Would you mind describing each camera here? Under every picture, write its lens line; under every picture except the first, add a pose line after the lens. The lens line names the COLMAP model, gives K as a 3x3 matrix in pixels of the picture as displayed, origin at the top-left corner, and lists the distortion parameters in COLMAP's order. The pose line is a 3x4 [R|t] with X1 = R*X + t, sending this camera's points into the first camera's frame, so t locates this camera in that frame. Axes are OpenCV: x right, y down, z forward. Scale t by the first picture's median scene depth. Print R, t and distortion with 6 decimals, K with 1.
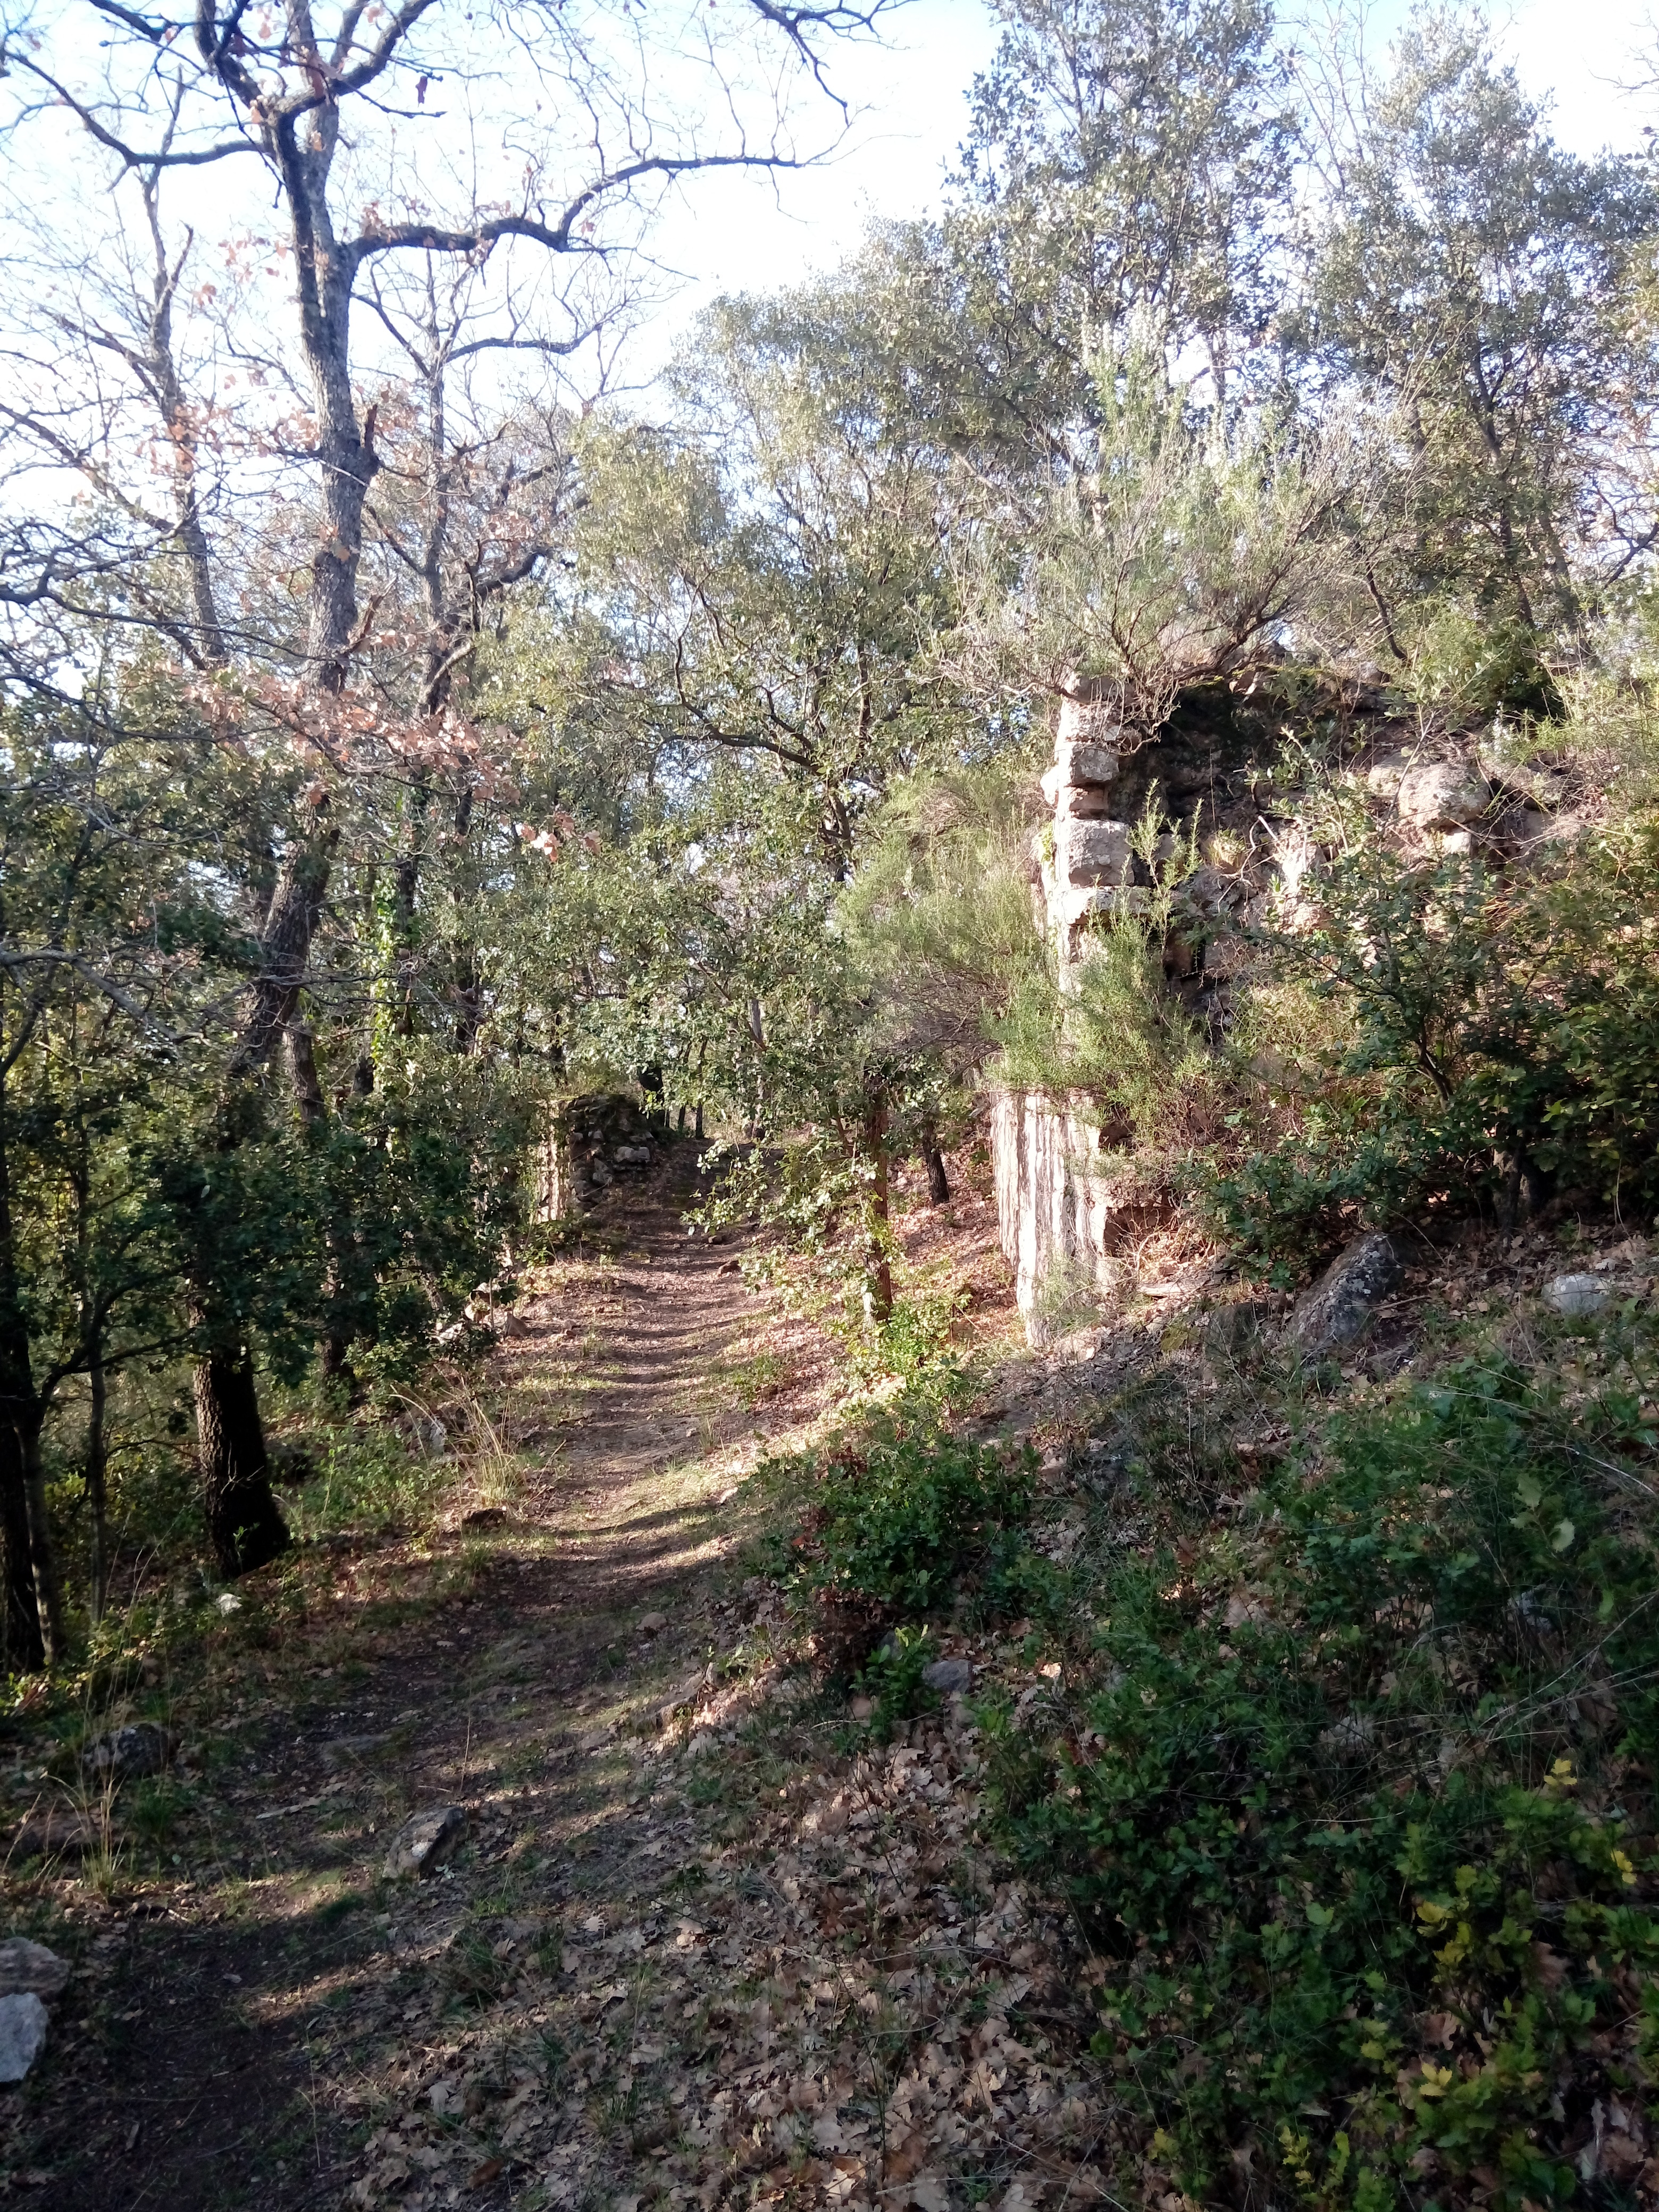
lens RADIAL K [[1742.1, 0, 829.5], [0, 1742.1, 1106.0], [0, 0, 1]] dist [0.038566, -0.108957]
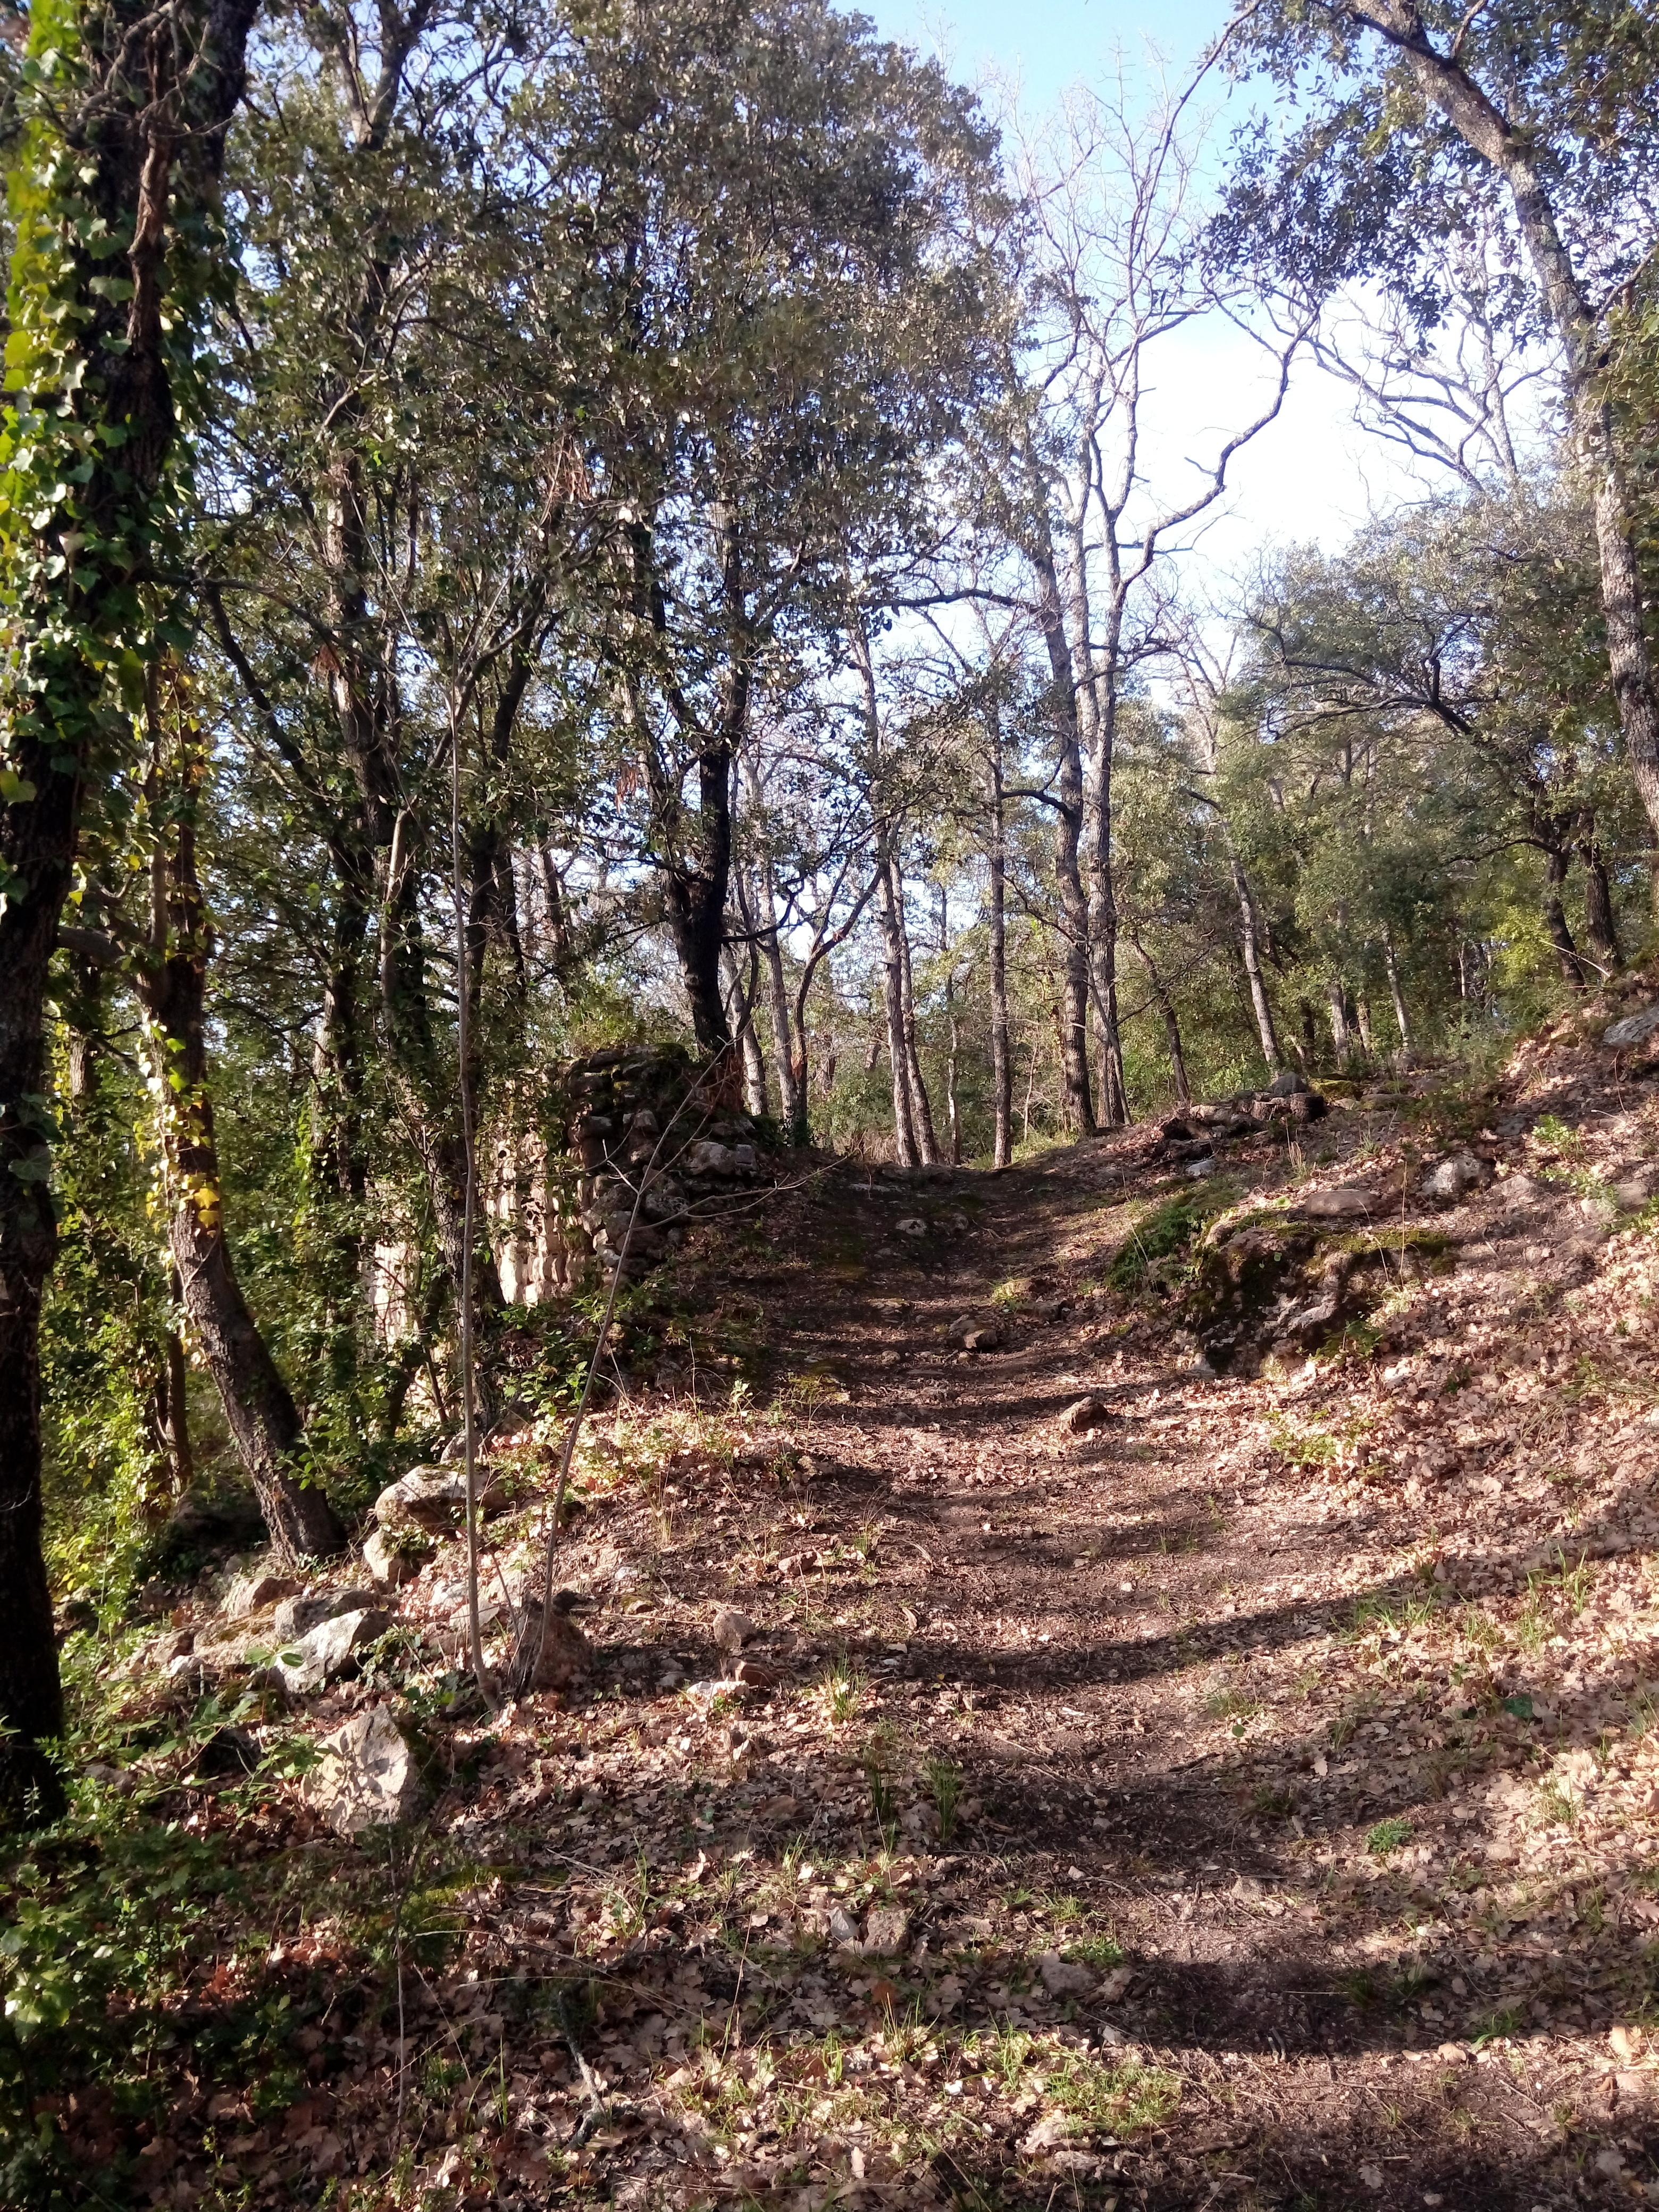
lens RADIAL K [[1742.1, 0, 829.5], [0, 1742.1, 1106.0], [0, 0, 1]] dist [0.038566, -0.108957]
pose [[0.997680, 0.000800, 0.068074, -0.141855], [0.003196, 0.998279, -0.058561, 0.050313], [-0.068003, 0.058643, 0.995960, 0.650229]]
